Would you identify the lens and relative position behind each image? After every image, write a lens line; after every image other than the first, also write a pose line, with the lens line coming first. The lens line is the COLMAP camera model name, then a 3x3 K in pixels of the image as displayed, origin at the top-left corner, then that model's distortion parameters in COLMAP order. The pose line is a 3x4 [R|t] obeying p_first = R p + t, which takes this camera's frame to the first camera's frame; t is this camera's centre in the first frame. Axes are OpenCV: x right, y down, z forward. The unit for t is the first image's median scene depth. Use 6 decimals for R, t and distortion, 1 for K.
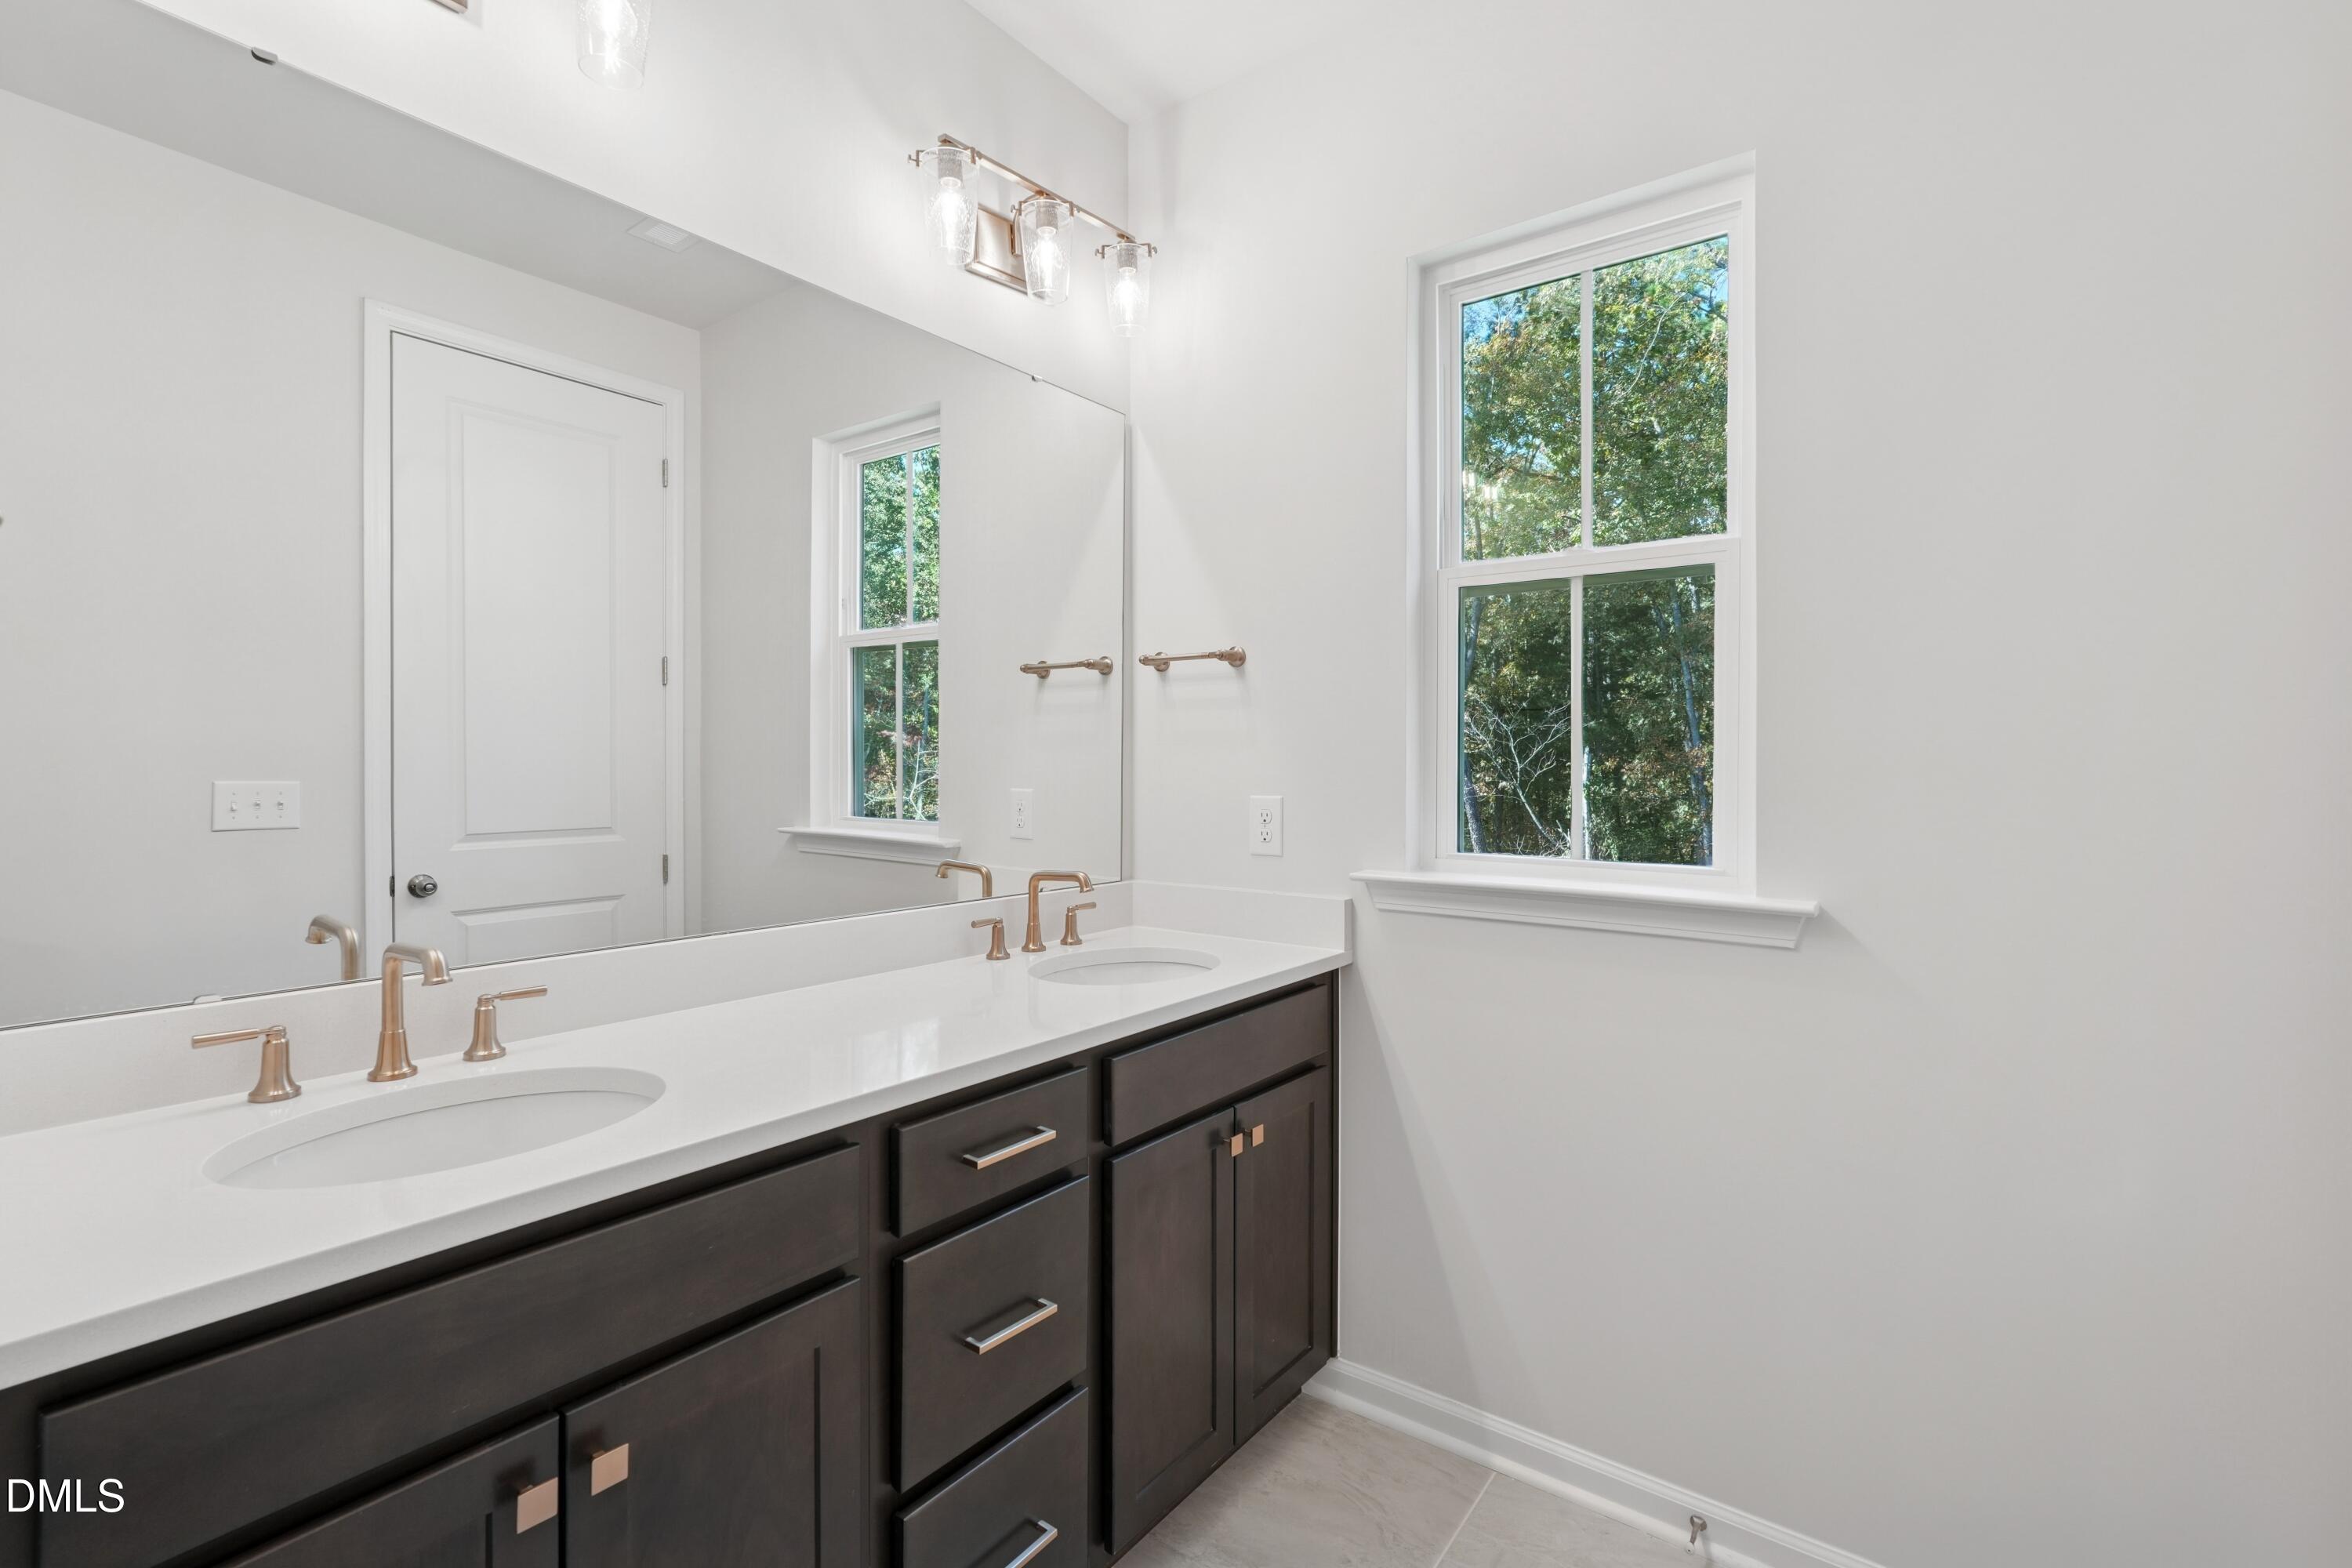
lens RADIAL K [[1063.9, 0, 1175.7], [0, 1063.9, 758.9], [0, 0, 1]] dist [-0.001718, -0.000324]
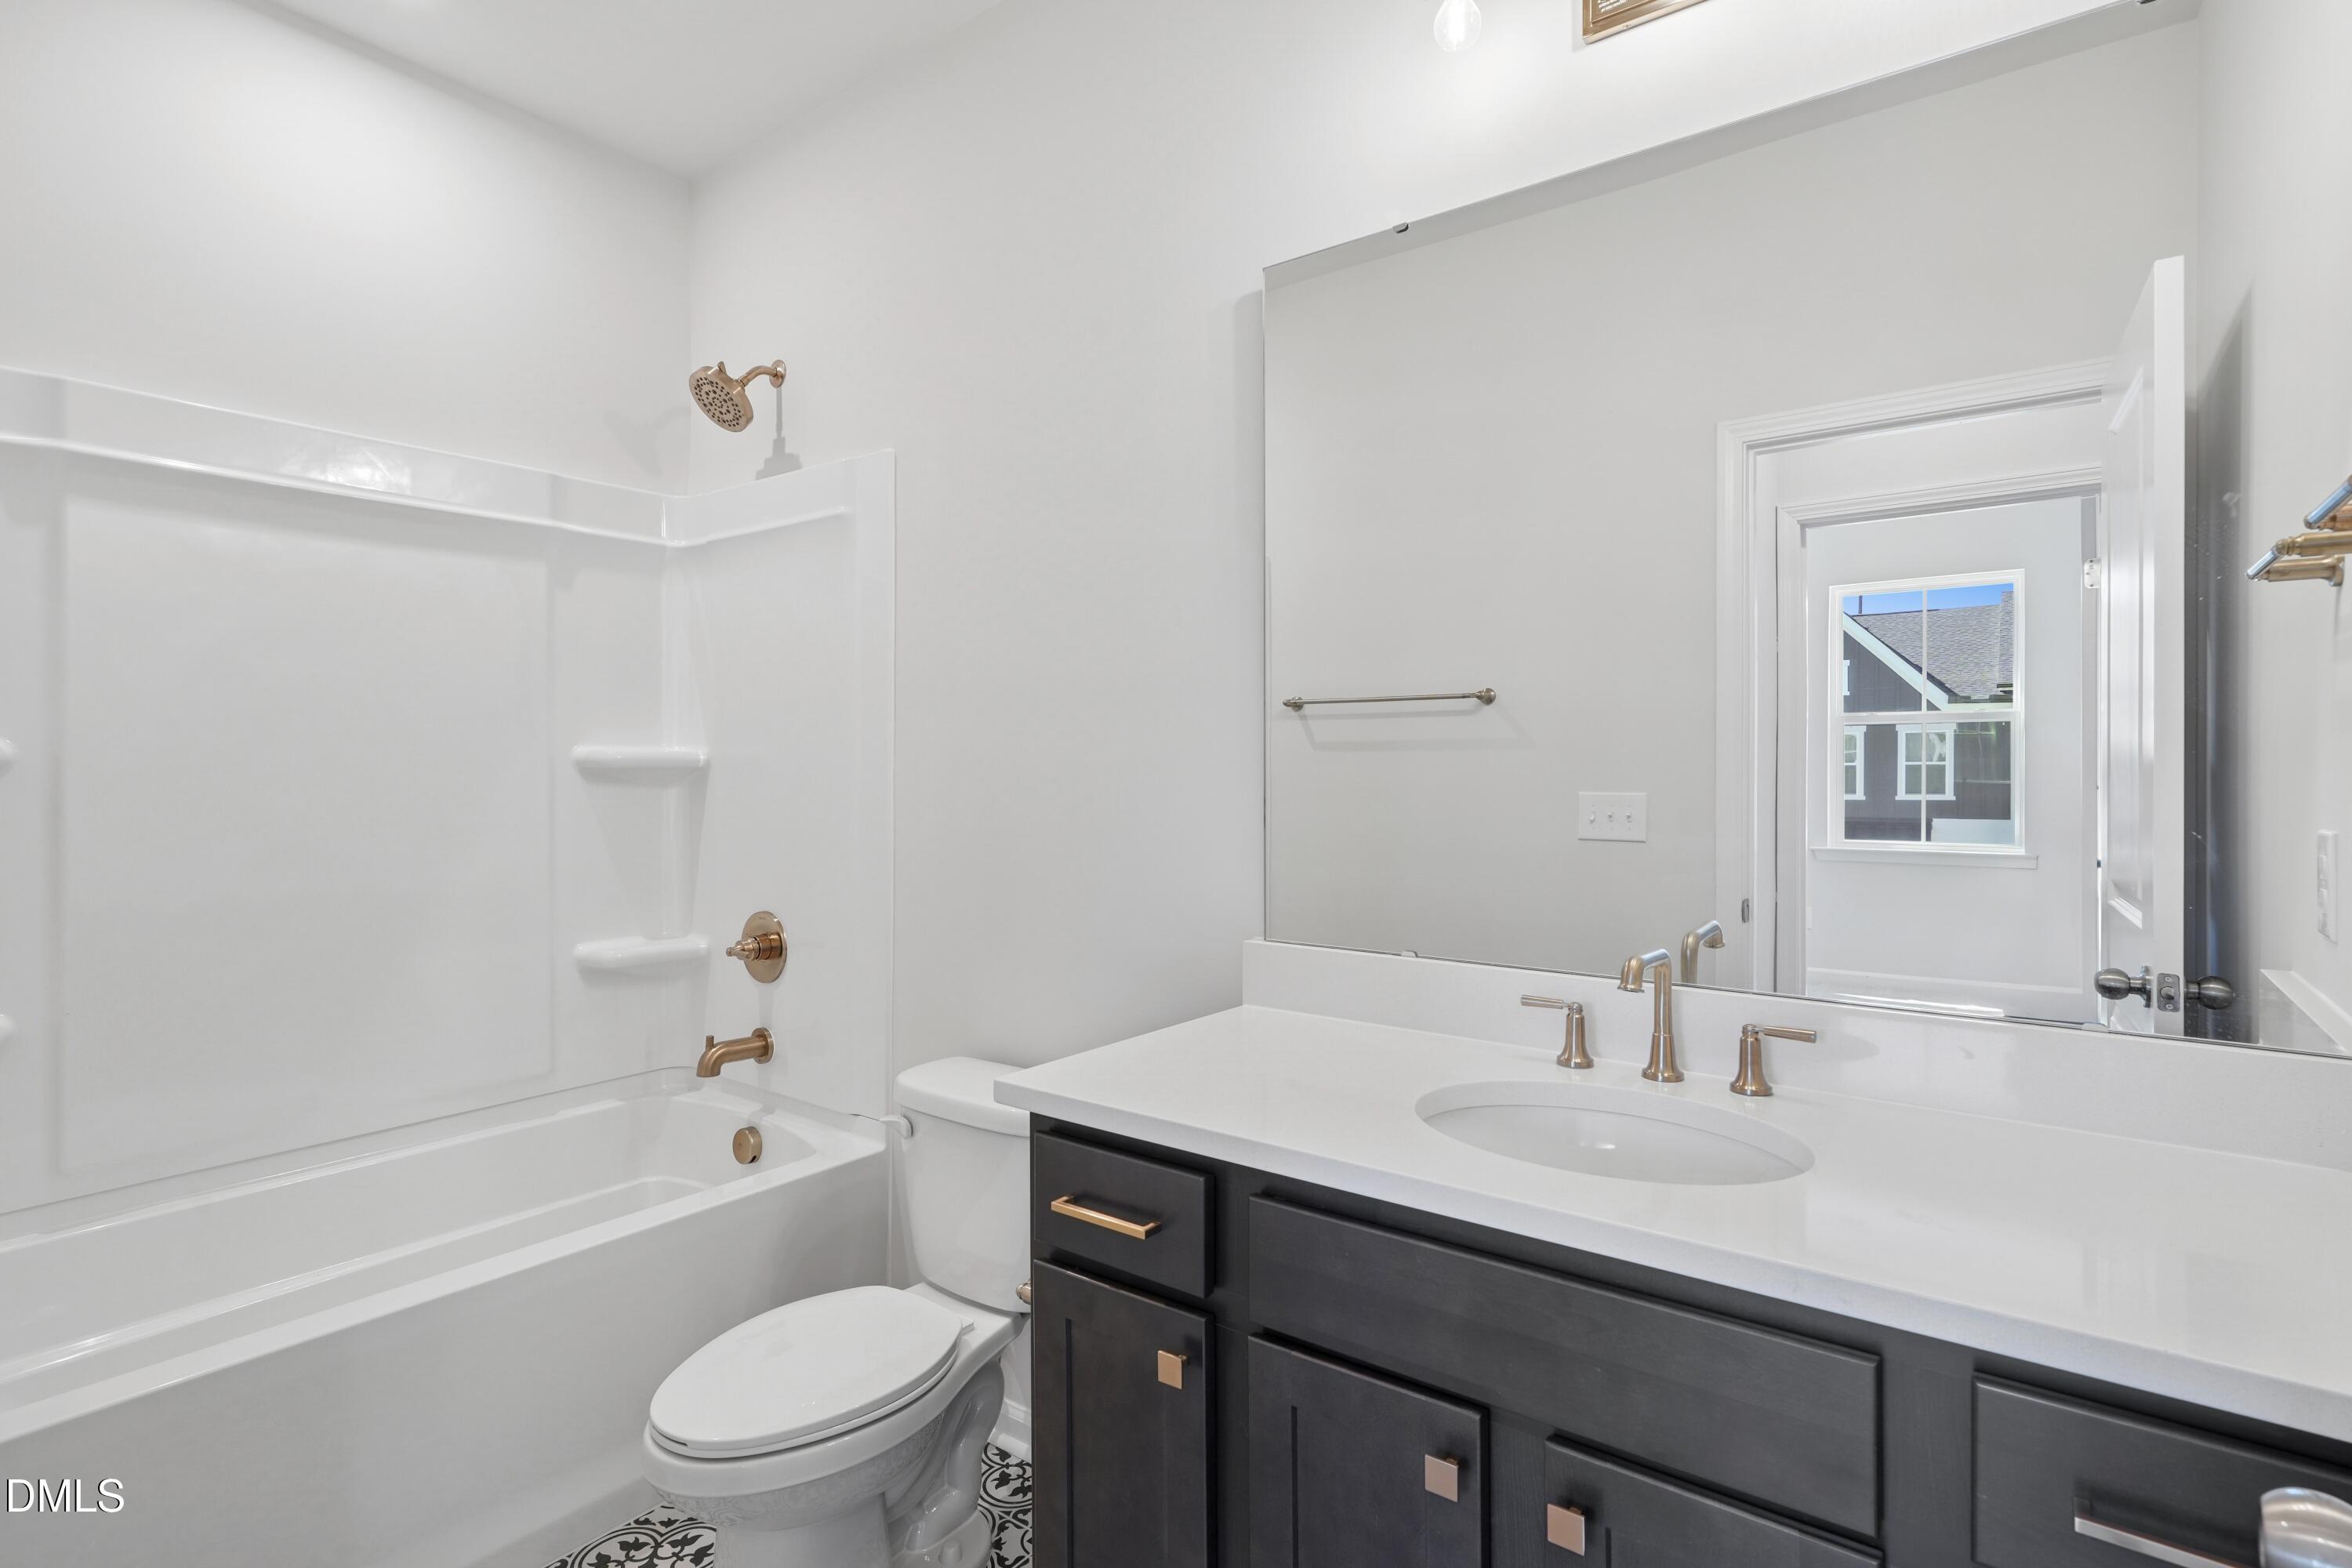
lens RADIAL K [[1146.6, 0, 1176.5], [0, 1146.6, 798.7], [0, 0, 1]] dist [0.000087, 0.000016]
pose [[0.004132, 0.009805, -0.999943, 0.418178], [0.006810, 0.999928, 0.009833, 0.008020], [0.999968, -0.006851, 0.004065, 0.568098]]
